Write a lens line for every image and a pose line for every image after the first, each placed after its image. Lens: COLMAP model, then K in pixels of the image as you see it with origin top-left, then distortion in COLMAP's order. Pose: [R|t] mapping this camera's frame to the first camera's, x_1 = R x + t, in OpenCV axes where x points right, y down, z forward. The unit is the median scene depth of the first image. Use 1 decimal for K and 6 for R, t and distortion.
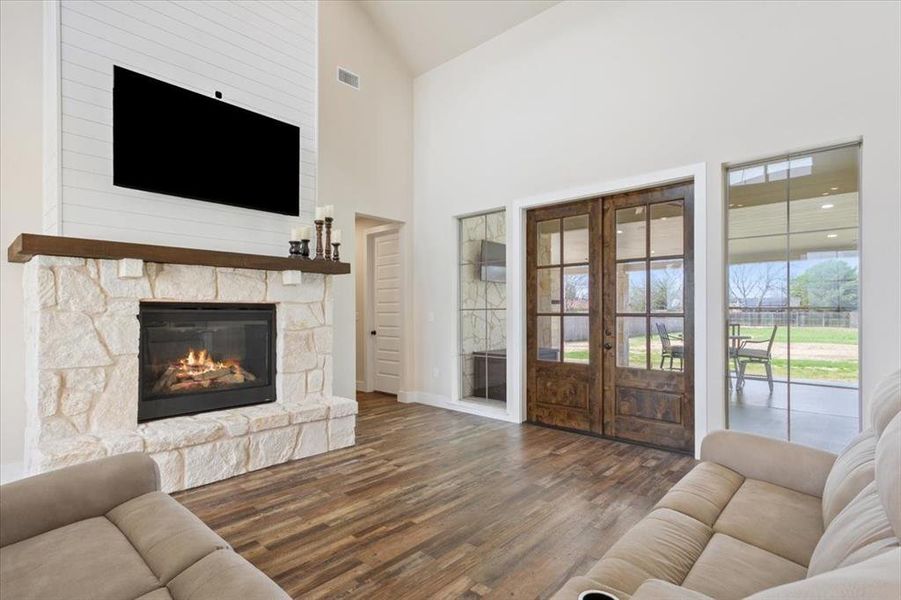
lens RADIAL K [[450.4, 0, 442.2], [0, 450.4, 313.2], [0, 0, 1]] dist [0.000295, 0.000359]
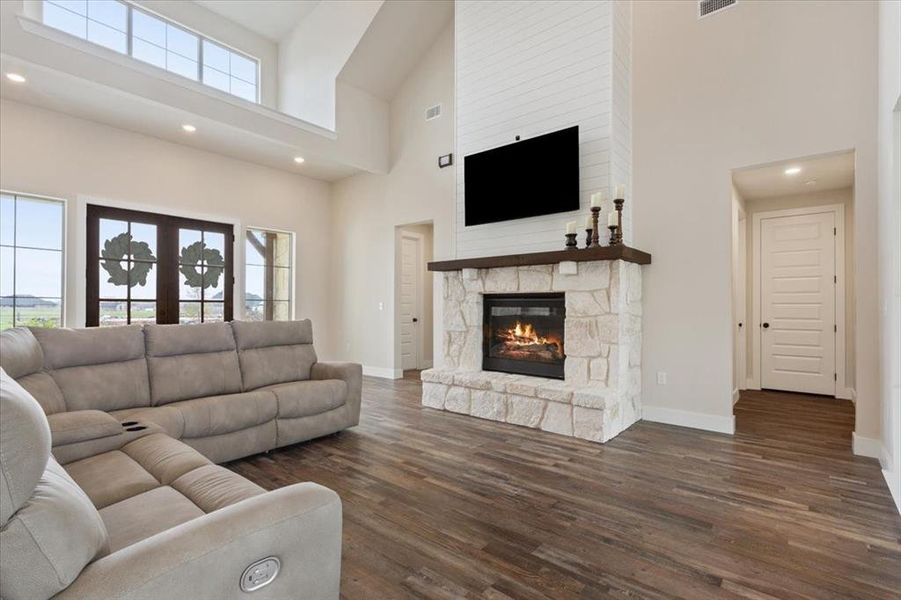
lens RADIAL K [[431.7, 0, 456.6], [0, 431.7, 306.7], [0, 0, 1]] dist [-0.000632, 0.000270]
pose [[0.049110, 0.002391, -0.998791, 0.782047], [-0.007291, 0.999971, 0.002036, 0.015509], [0.998767, 0.007182, 0.049126, 0.764763]]
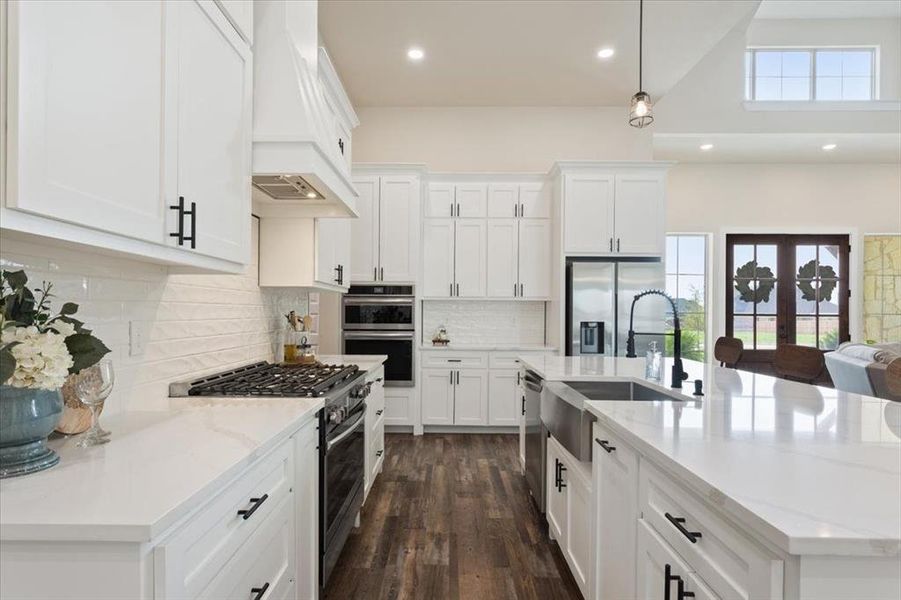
lens RADIAL K [[479.9, 0, 432.4], [0, 479.9, 311.4], [0, 0, 1]] dist [-0.000305, 0.001092]
pose [[-0.754393, -0.002664, -0.656418, 1.435241], [-0.006960, 0.999968, 0.003941, -0.010474], [0.656386, 0.007541, -0.754387, 0.246439]]
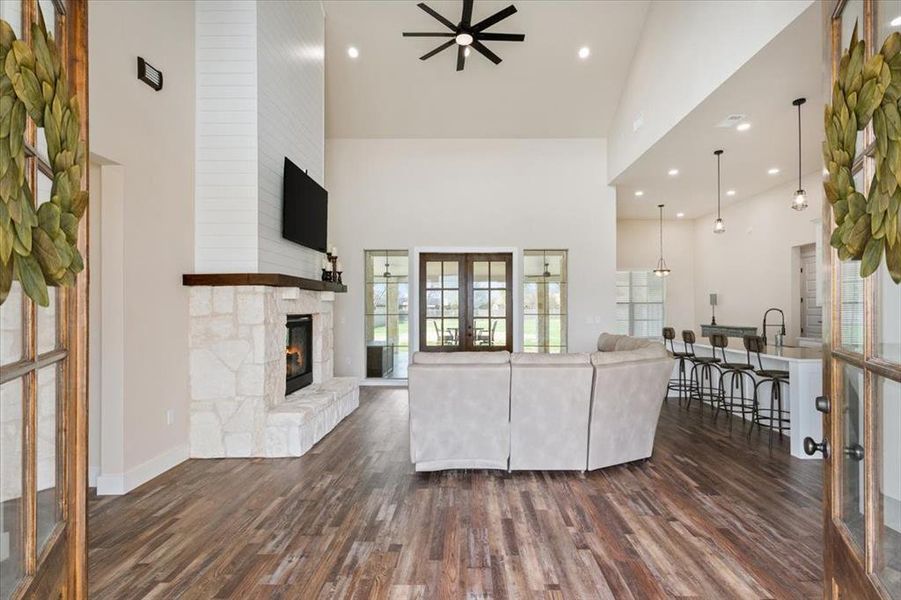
lens RADIAL K [[431.7, 0, 456.6], [0, 431.7, 306.7], [0, 0, 1]] dist [-0.000632, 0.000270]
pose [[0.752425, 0.005860, 0.658651, -1.057605], [-0.005984, 0.999980, -0.002061, -0.047862], [-0.658650, -0.002391, 0.752445, -0.379455]]
